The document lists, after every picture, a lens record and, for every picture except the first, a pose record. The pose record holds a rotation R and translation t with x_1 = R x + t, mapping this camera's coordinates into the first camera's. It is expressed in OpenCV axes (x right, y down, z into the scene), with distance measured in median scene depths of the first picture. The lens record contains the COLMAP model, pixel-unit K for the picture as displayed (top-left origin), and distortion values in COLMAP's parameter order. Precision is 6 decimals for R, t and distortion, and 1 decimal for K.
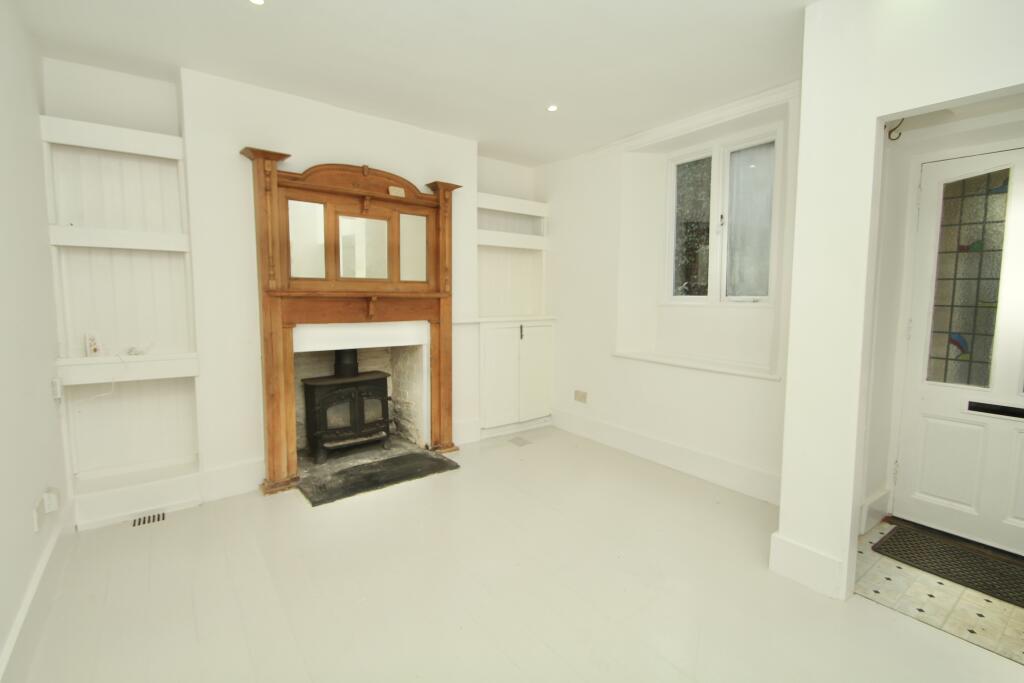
lens RADIAL K [[472.5, 0, 507.3], [0, 472.5, 340.1], [0, 0, 1]] dist [-0.000325, -0.000446]
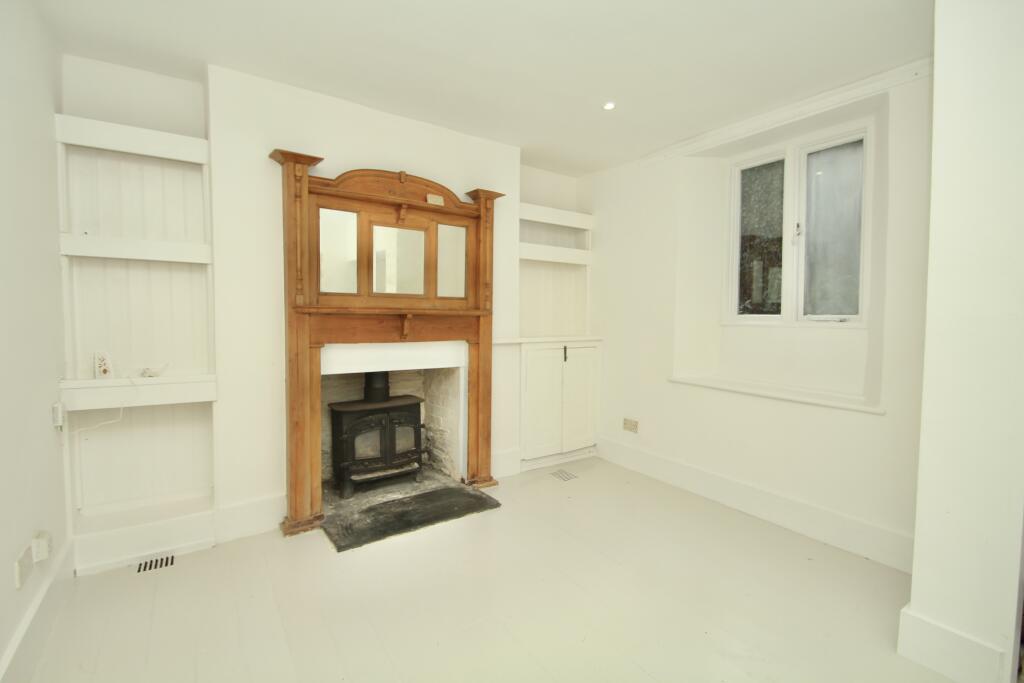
lens RADIAL K [[472.5, 0, 507.3], [0, 472.5, 340.1], [0, 0, 1]] dist [-0.000325, -0.000446]
pose [[0.998836, 0.006054, -0.047863, -0.050104], [-0.008078, 0.999076, -0.042214, -0.005005], [0.047563, 0.042552, 0.997961, 0.105476]]
